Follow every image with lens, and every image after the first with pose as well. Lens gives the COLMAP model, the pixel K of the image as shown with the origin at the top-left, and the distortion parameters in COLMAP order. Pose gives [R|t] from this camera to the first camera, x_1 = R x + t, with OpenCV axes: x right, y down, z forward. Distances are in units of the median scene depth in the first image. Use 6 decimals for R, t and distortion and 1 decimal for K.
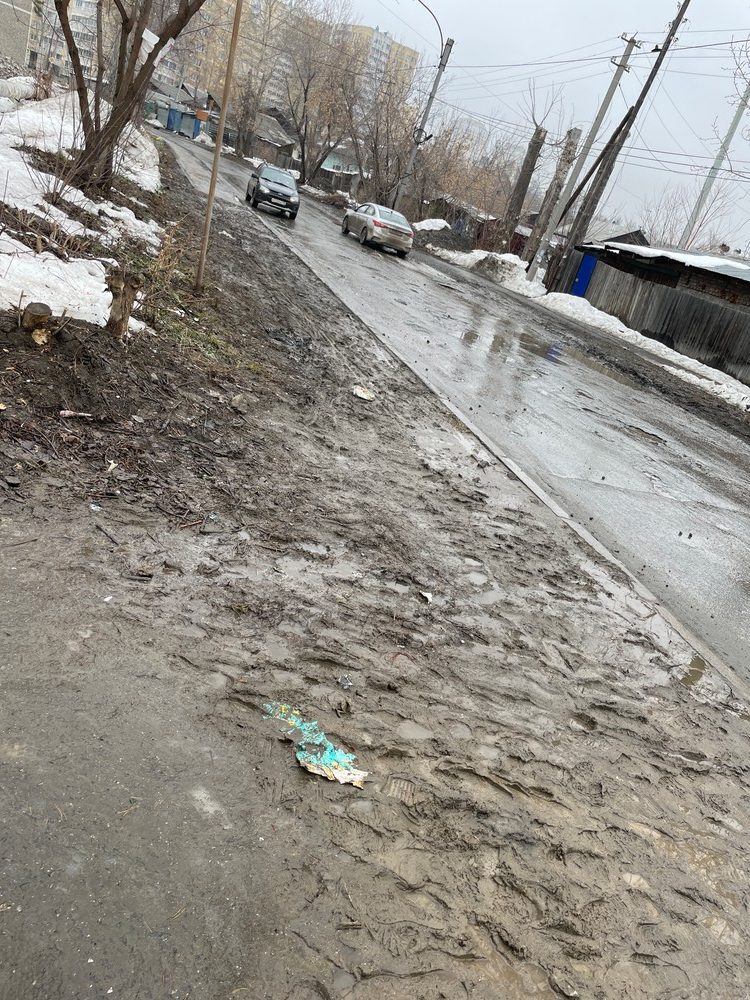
lens RADIAL K [[756.3, 0, 380.3], [0, 756.3, 501.6], [0, 0, 1]] dist [0.070654, -0.081301]
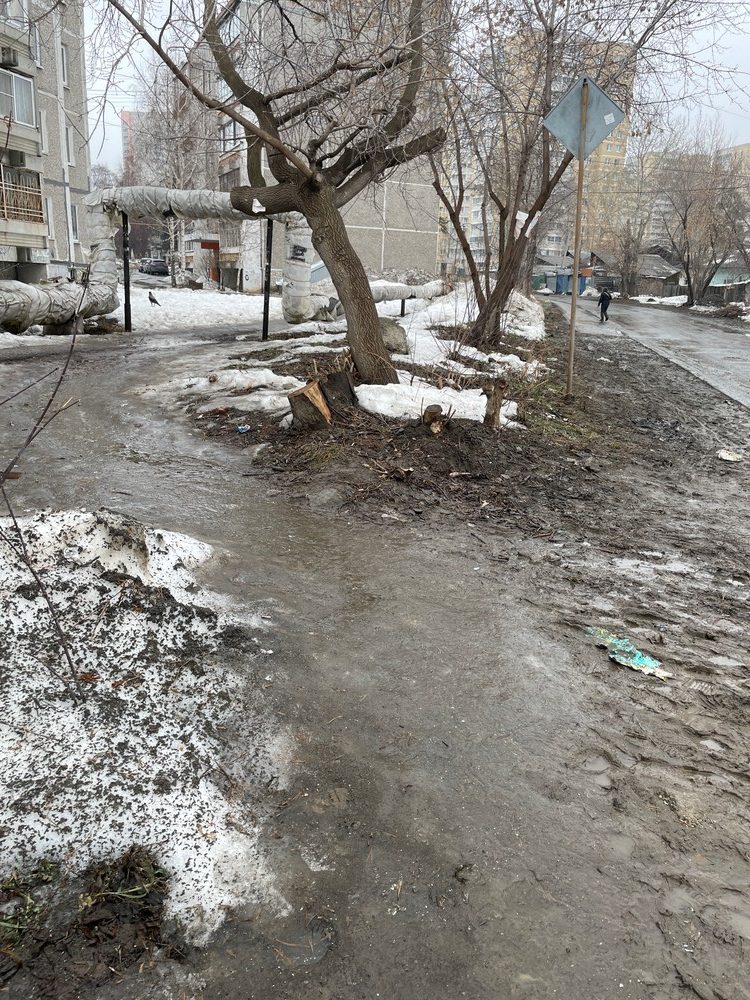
lens RADIAL K [[756.3, 0, 381.2], [0, 756.3, 496.2], [0, 0, 1]] dist [0.070654, -0.081301]
pose [[0.860418, -0.131292, -0.492385, 0.102657], [0.035591, 0.979364, -0.198948, 0.136431], [0.508344, 0.153654, 0.847335, -0.154869]]
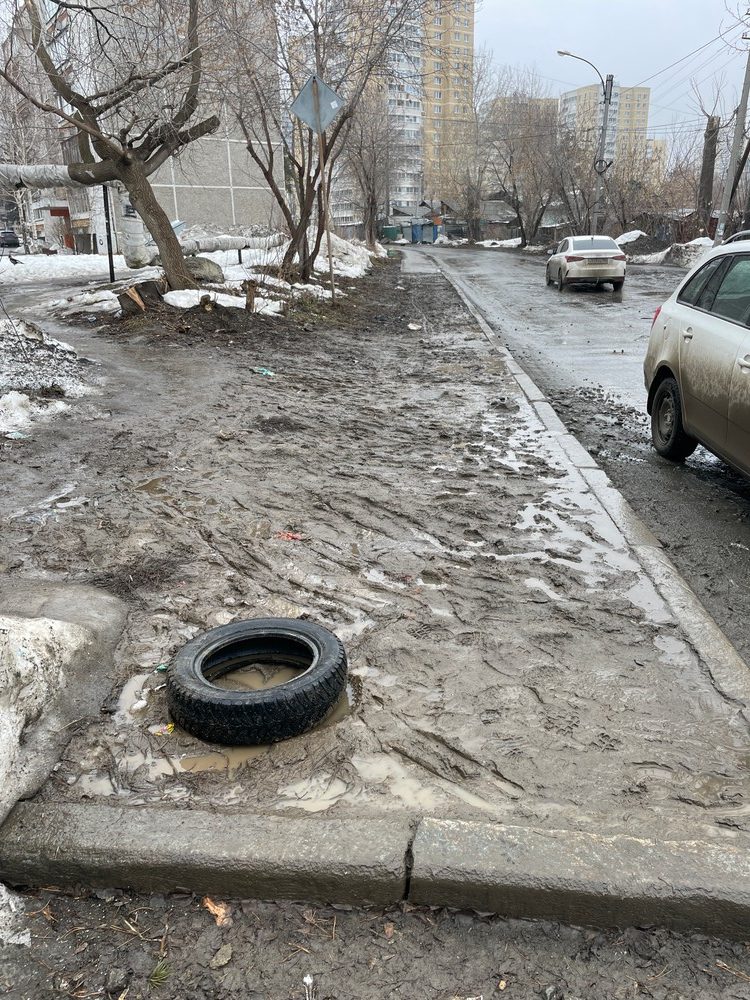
lens RADIAL K [[756.3, 0, 379.2], [0, 756.3, 504.7], [0, 0, 1]] dist [0.070654, -0.081301]
pose [[0.902719, -0.194953, -0.383525, 0.631036], [0.157488, 0.979306, -0.127114, 0.586773], [0.400370, 0.054348, 0.914741, -0.705105]]
